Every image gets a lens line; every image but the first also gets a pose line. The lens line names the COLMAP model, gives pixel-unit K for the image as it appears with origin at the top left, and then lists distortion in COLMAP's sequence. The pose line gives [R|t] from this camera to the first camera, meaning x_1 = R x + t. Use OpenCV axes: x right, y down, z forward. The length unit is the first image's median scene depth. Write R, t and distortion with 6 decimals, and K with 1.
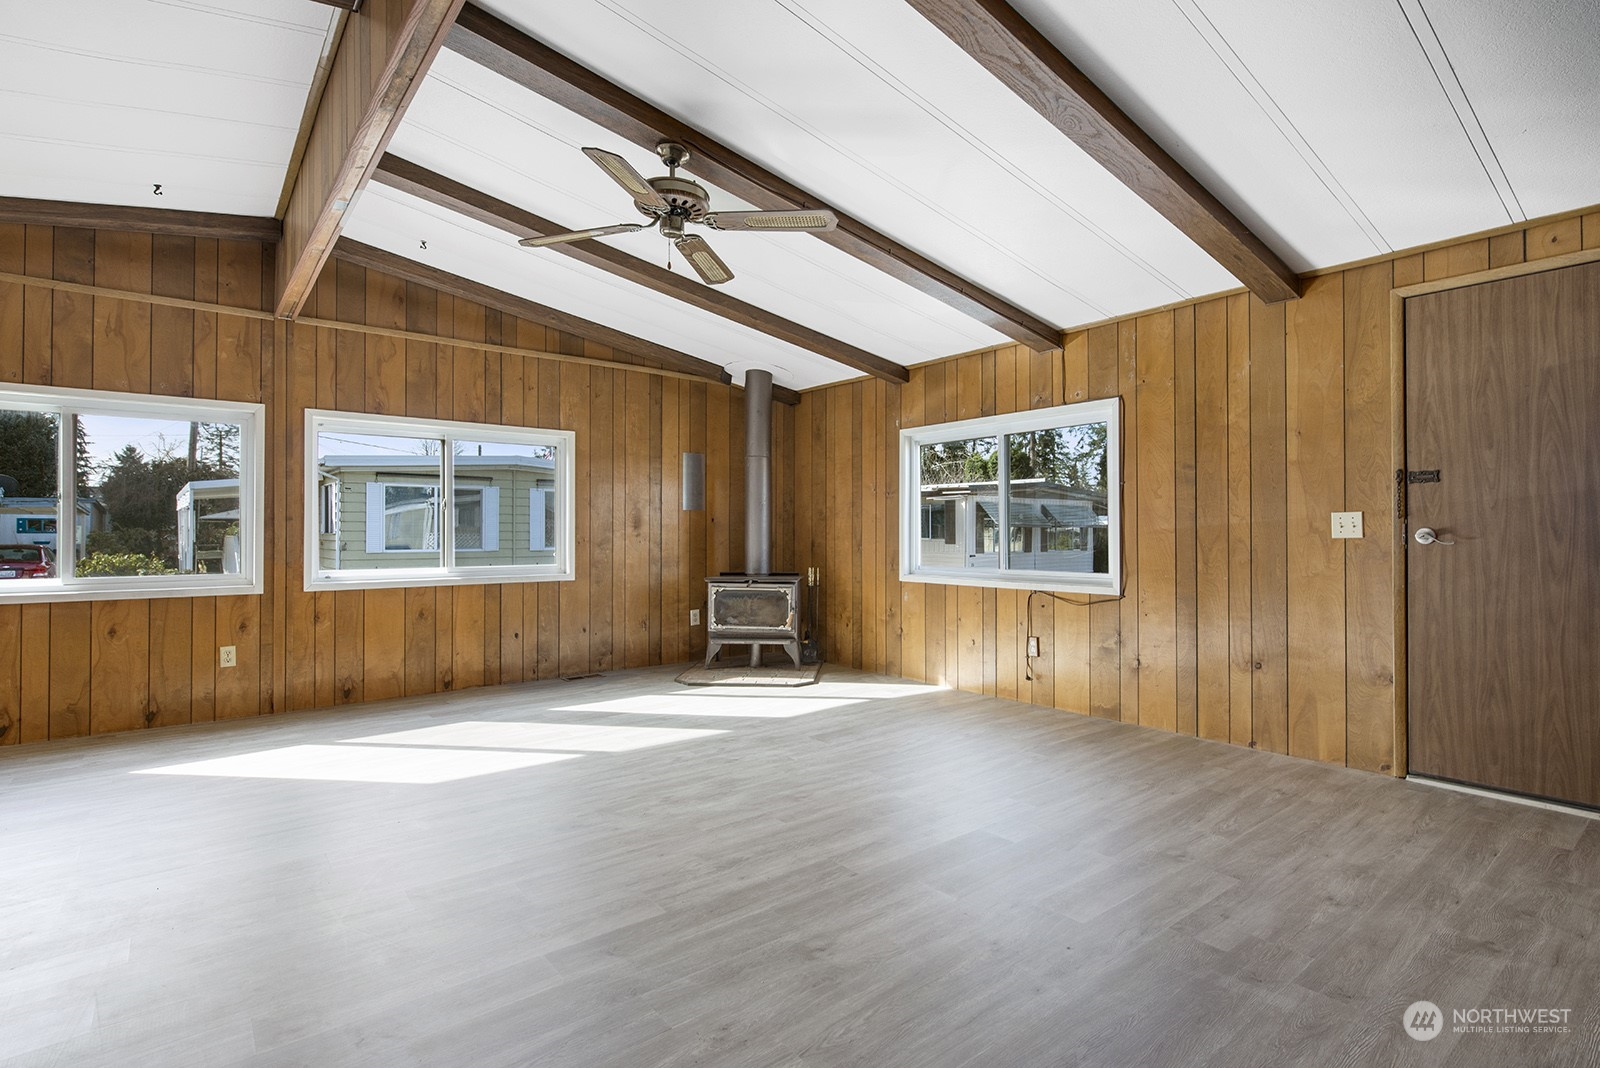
lens RADIAL K [[771.7, 0, 797.9], [0, 771.7, 537.9], [0, 0, 1]] dist [-0.002591, -0.001040]
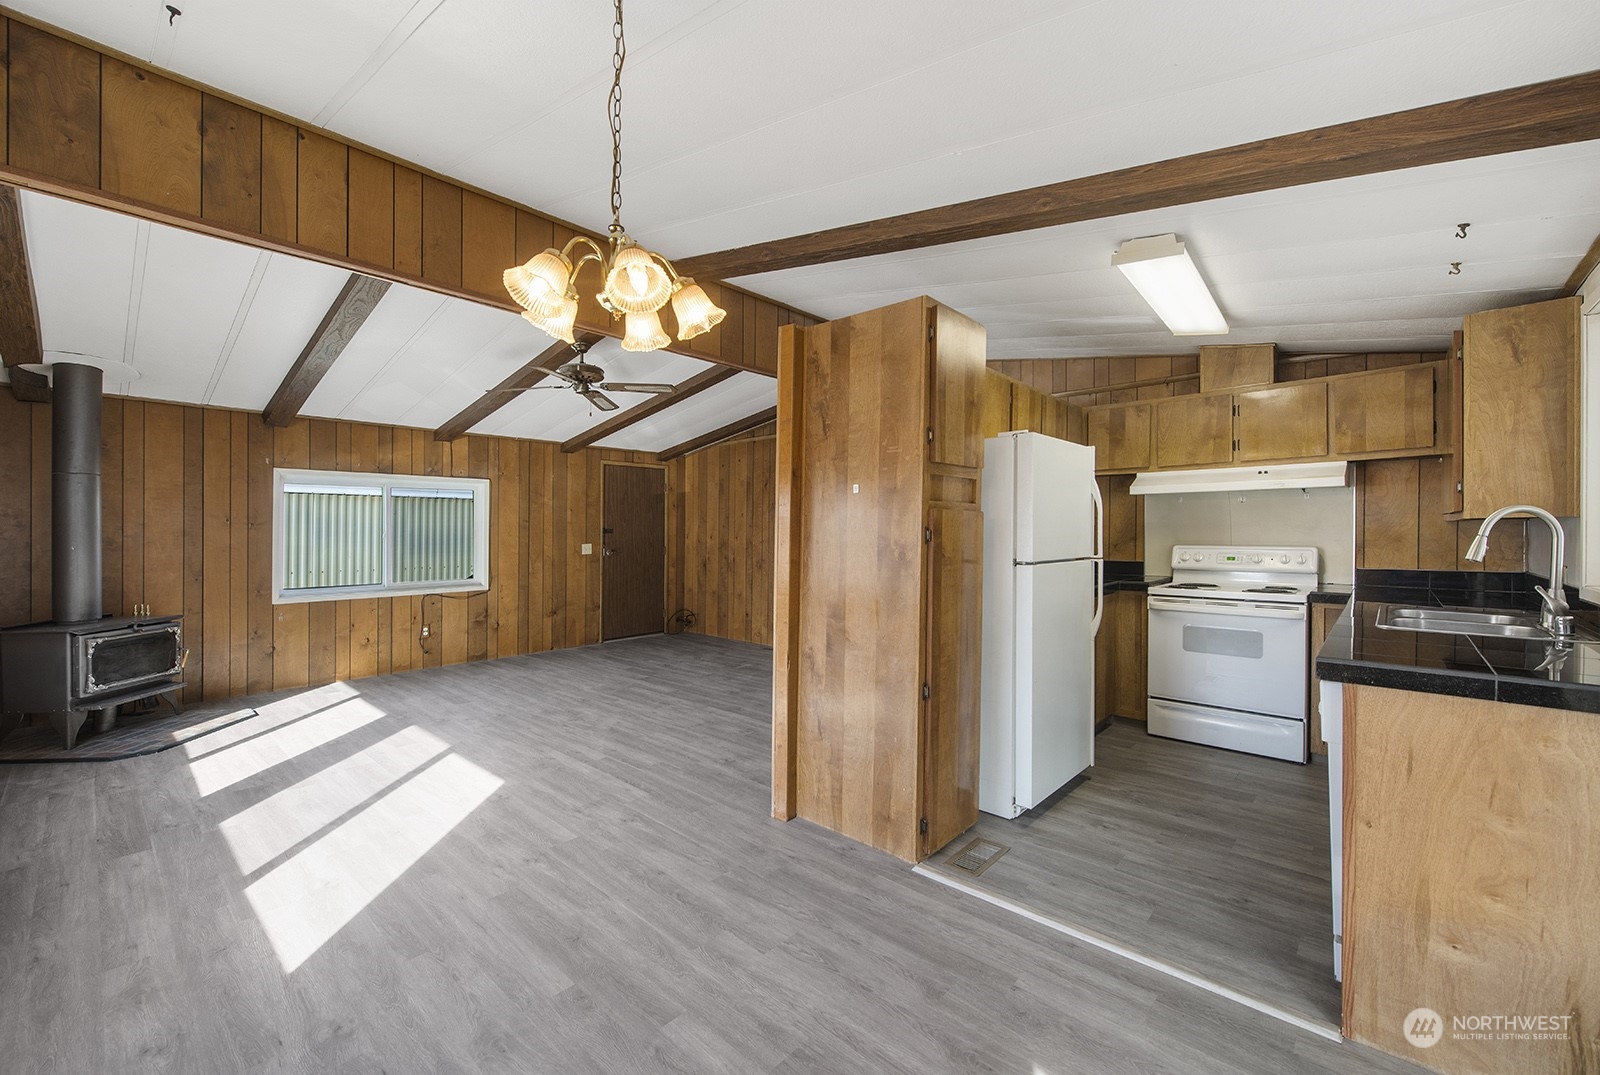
lens RADIAL K [[651.1, 0, 808.1], [0, 651.1, 532.3], [0, 0, 1]] dist [0.003163, -0.000096]
pose [[-0.171667, -0.000239, 0.985155, -1.024941], [0.010619, 0.999941, 0.002093, -0.046530], [-0.985098, 0.010821, -0.171655, 0.442936]]
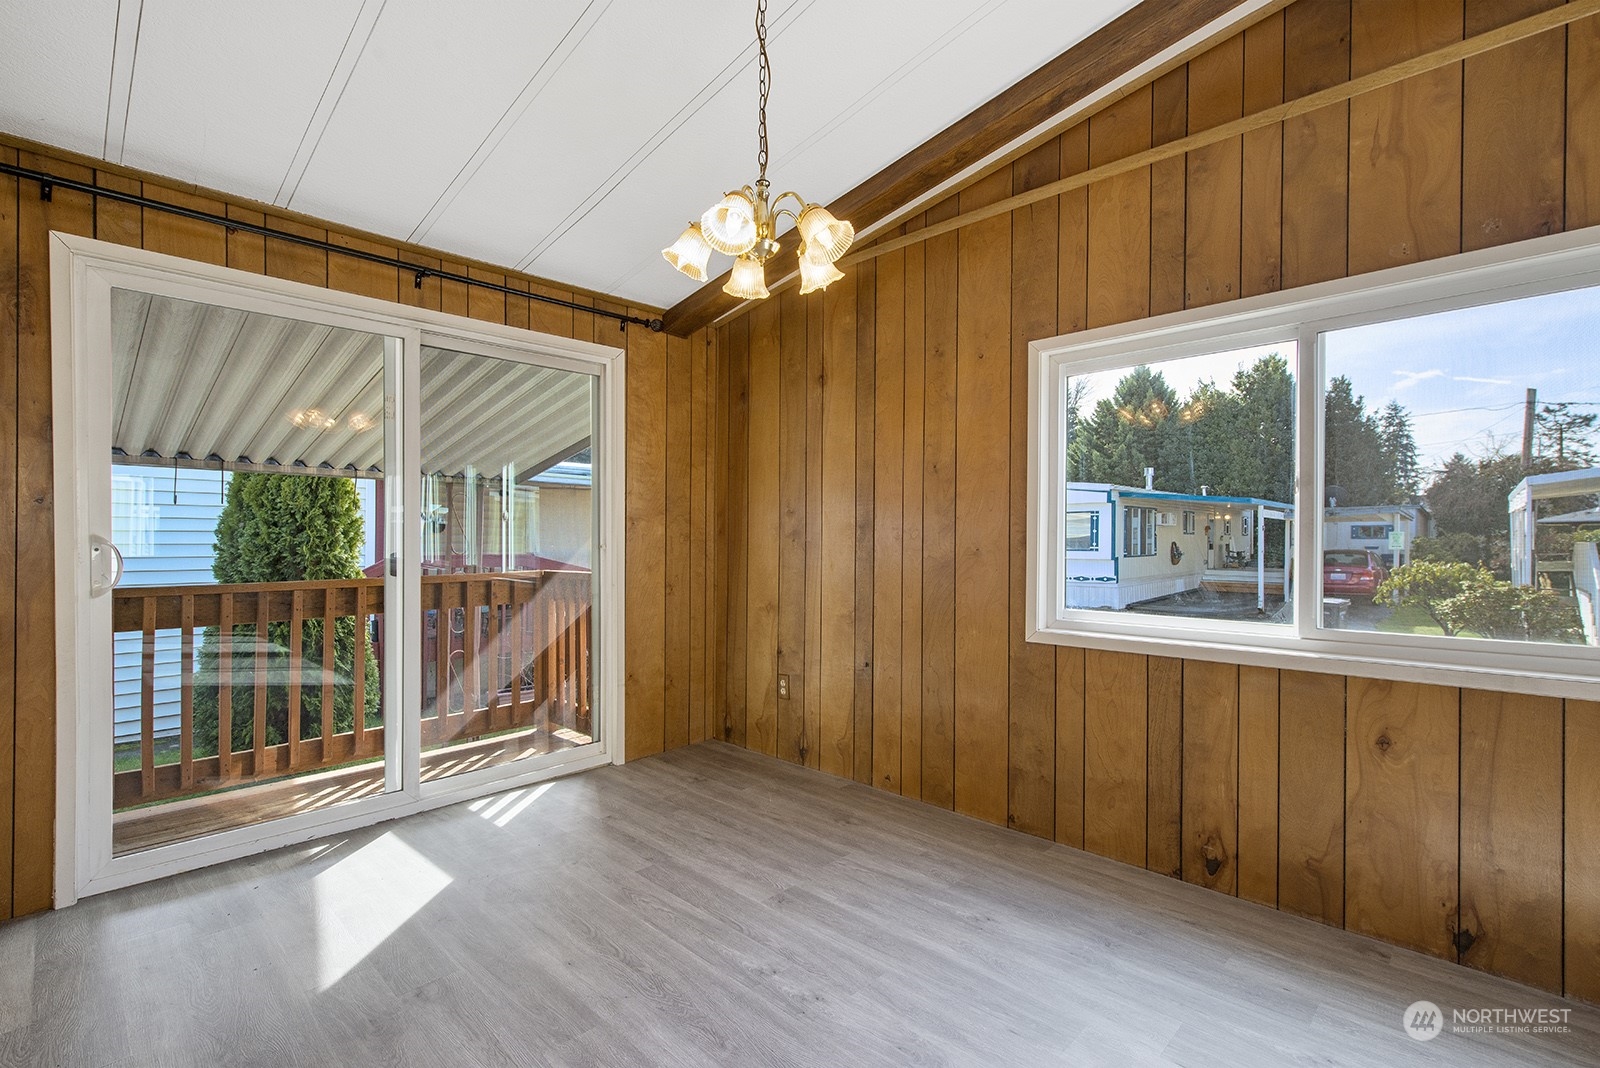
lens RADIAL K [[732.3, 0, 800.0], [0, 732.3, 534.0], [0, 0, 1]] dist [0.002620, 0.000195]
pose [[0.124748, -0.007262, -0.992162, -0.375676], [-0.004417, 0.999959, -0.007875, -0.007670], [0.992179, 0.005364, 0.124710, 0.456900]]
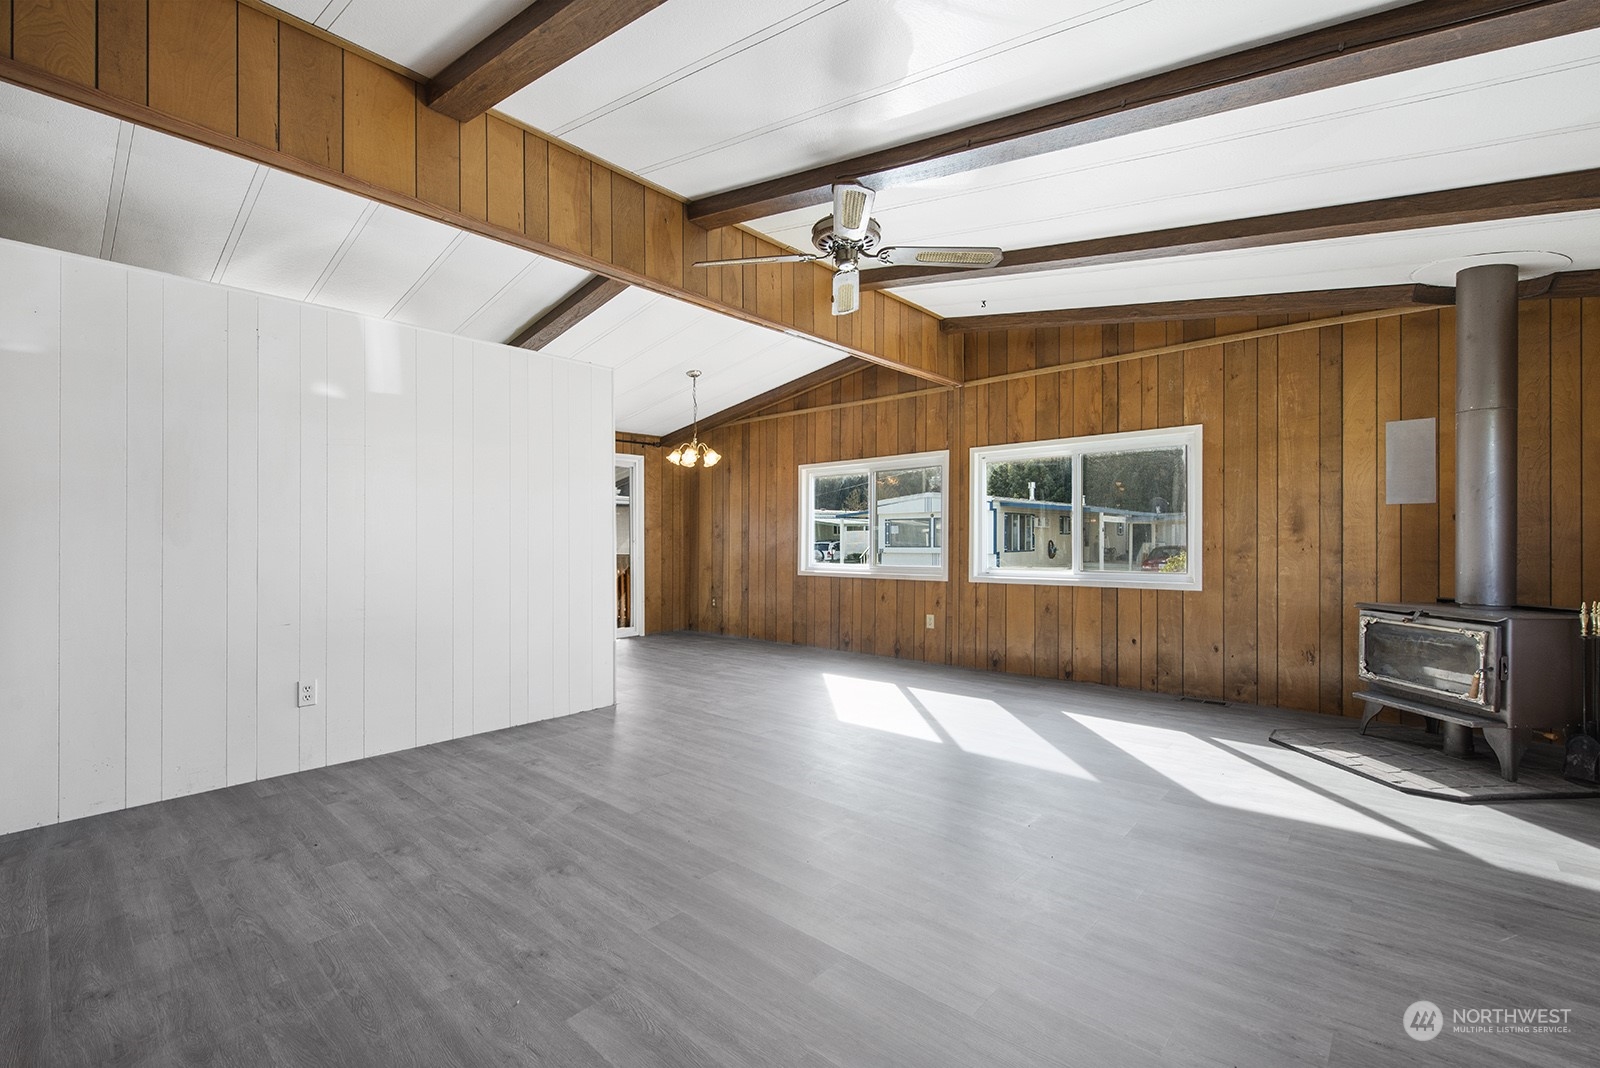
lens RADIAL K [[682.4, 0, 800.0], [0, 682.4, 534.0], [0, 0, 1]] dist [0.002587, 0.000148]
pose [[0.167944, -0.008644, -0.985759, 0.465979], [-0.001218, 0.999959, -0.008976, -0.003648], [0.985796, 0.002709, 0.167926, 0.463419]]
